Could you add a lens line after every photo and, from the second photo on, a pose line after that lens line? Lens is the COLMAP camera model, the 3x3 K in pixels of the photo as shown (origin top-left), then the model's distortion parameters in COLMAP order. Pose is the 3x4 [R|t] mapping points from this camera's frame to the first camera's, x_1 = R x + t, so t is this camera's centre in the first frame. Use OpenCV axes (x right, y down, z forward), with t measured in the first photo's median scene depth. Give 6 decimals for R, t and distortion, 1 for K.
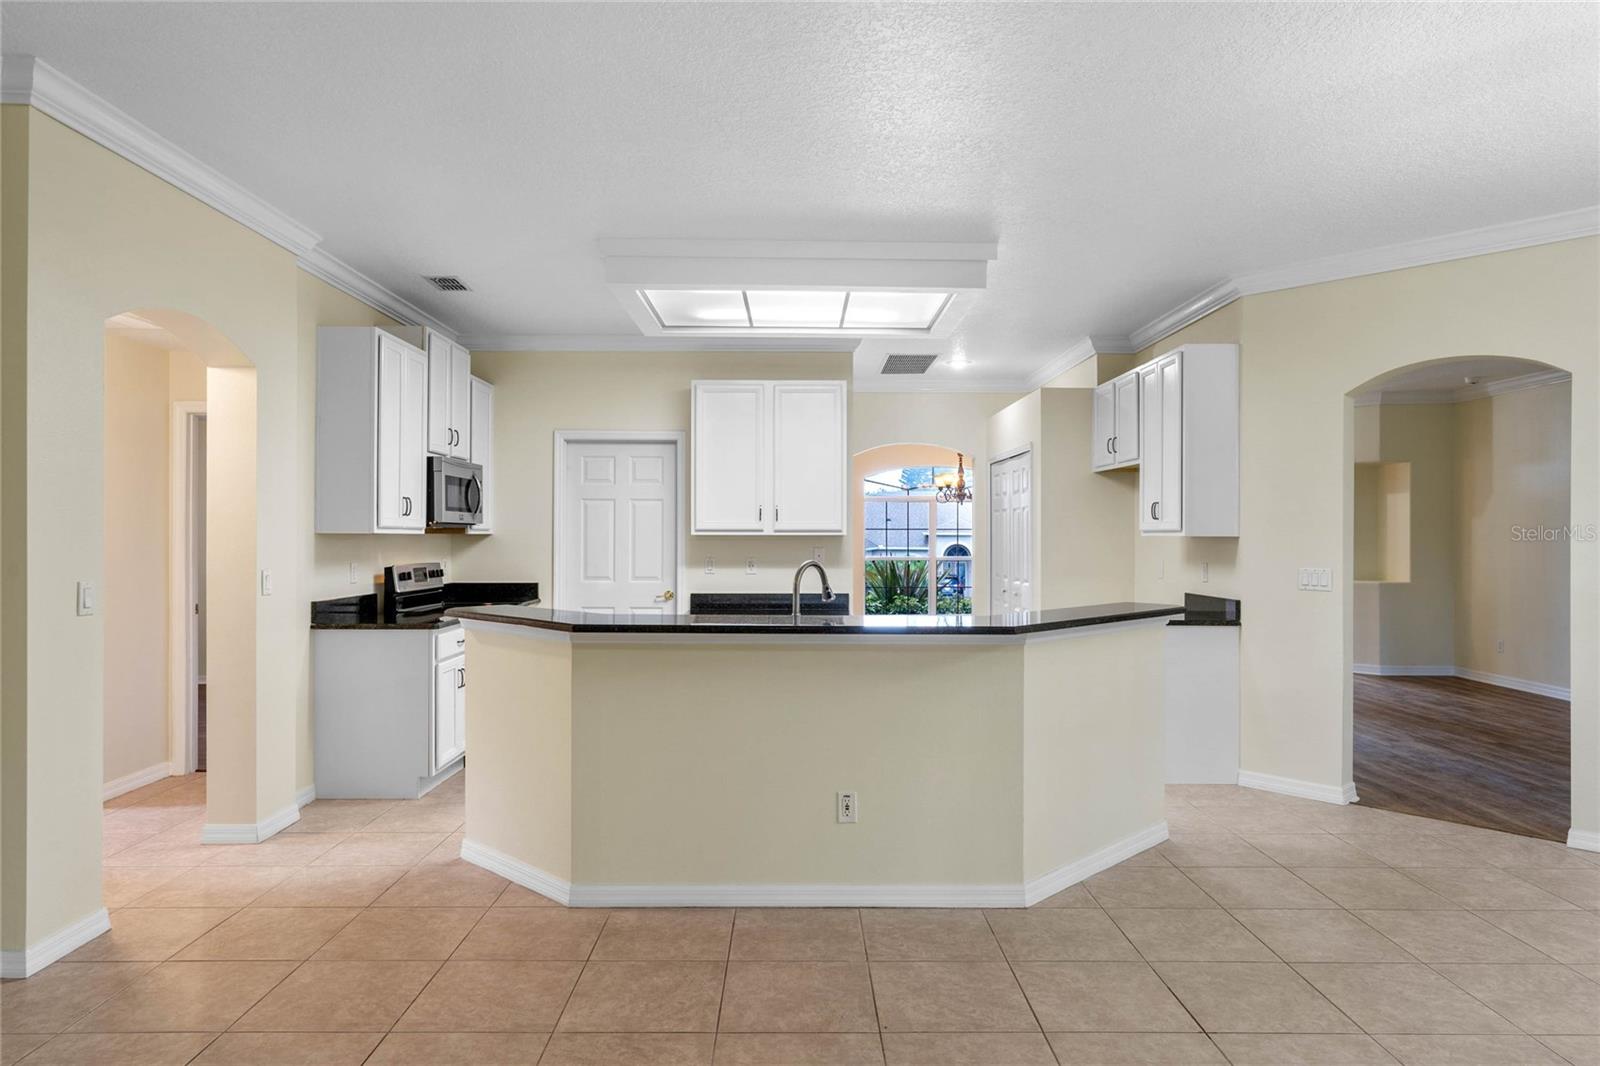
lens RADIAL K [[1008.1, 0, 801.6], [0, 1008.1, 534.5], [0, 0, 1]] dist [-0.004721, 0.000367]
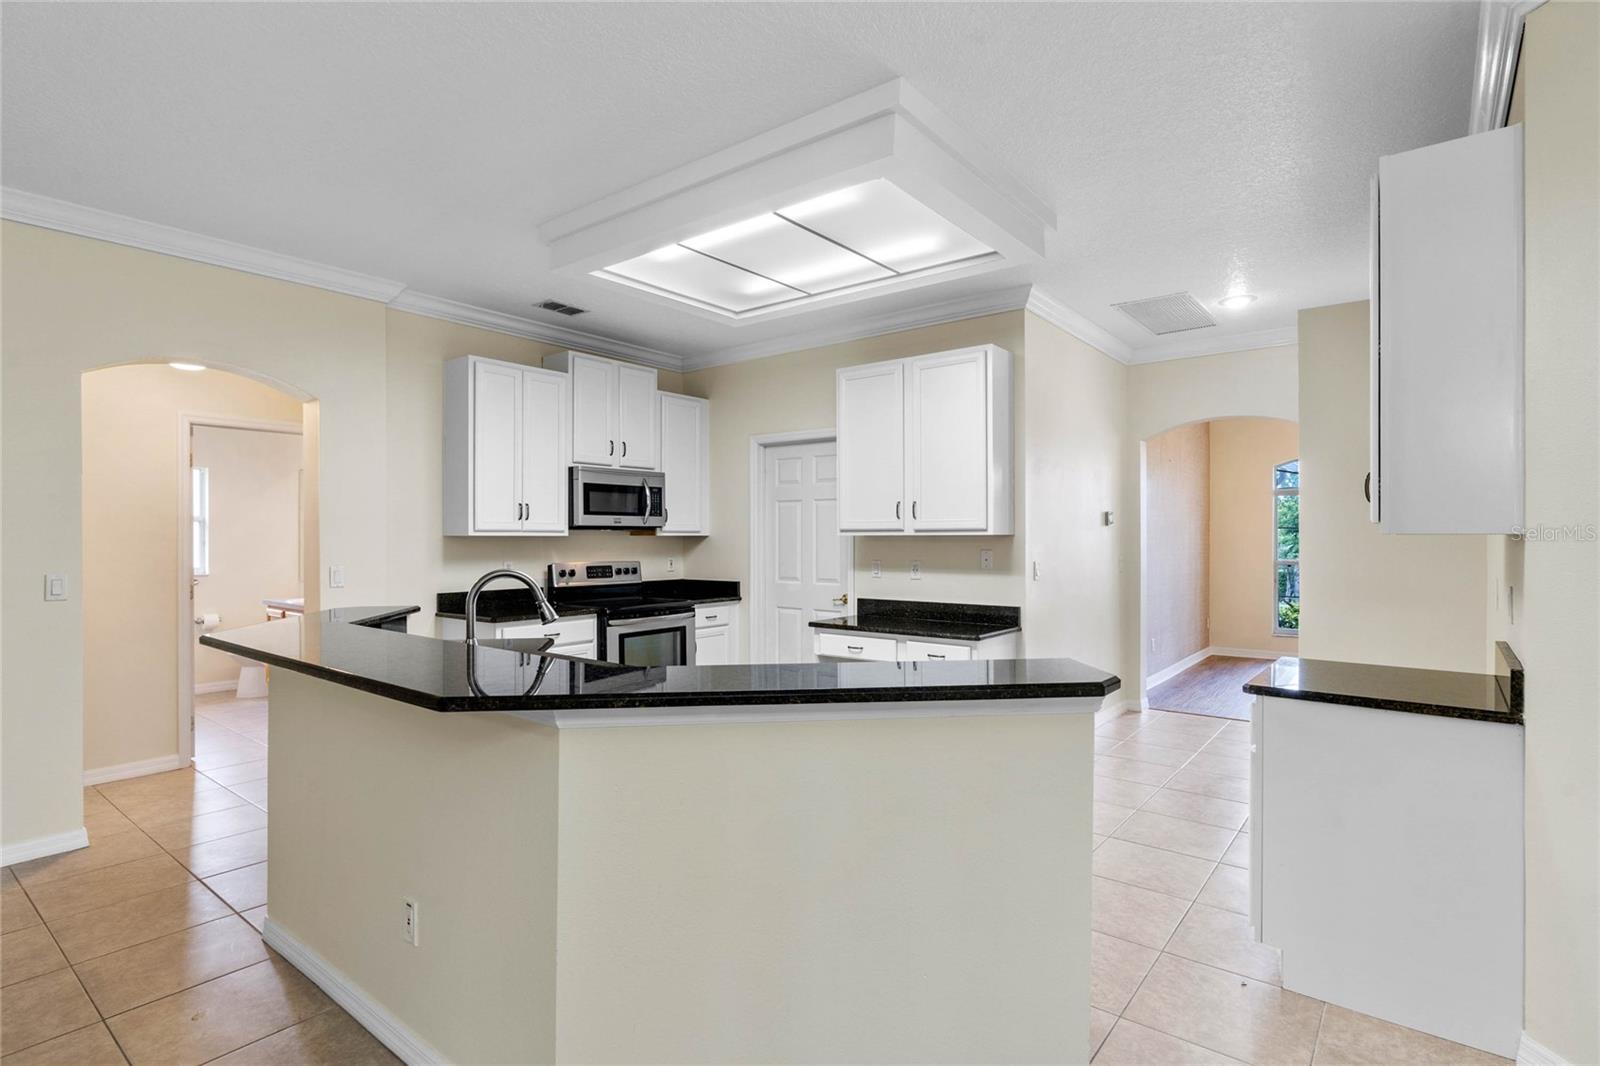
lens RADIAL K [[806.5, 0, 794.3], [0, 806.5, 538.0], [0, 0, 1]] dist [0.005927, 0.000188]
pose [[0.764870, -0.003376, -0.644175, 0.357471], [0.004917, 0.999988, 0.000598, 0.002224], [0.644165, -0.003625, 0.764878, 0.427378]]
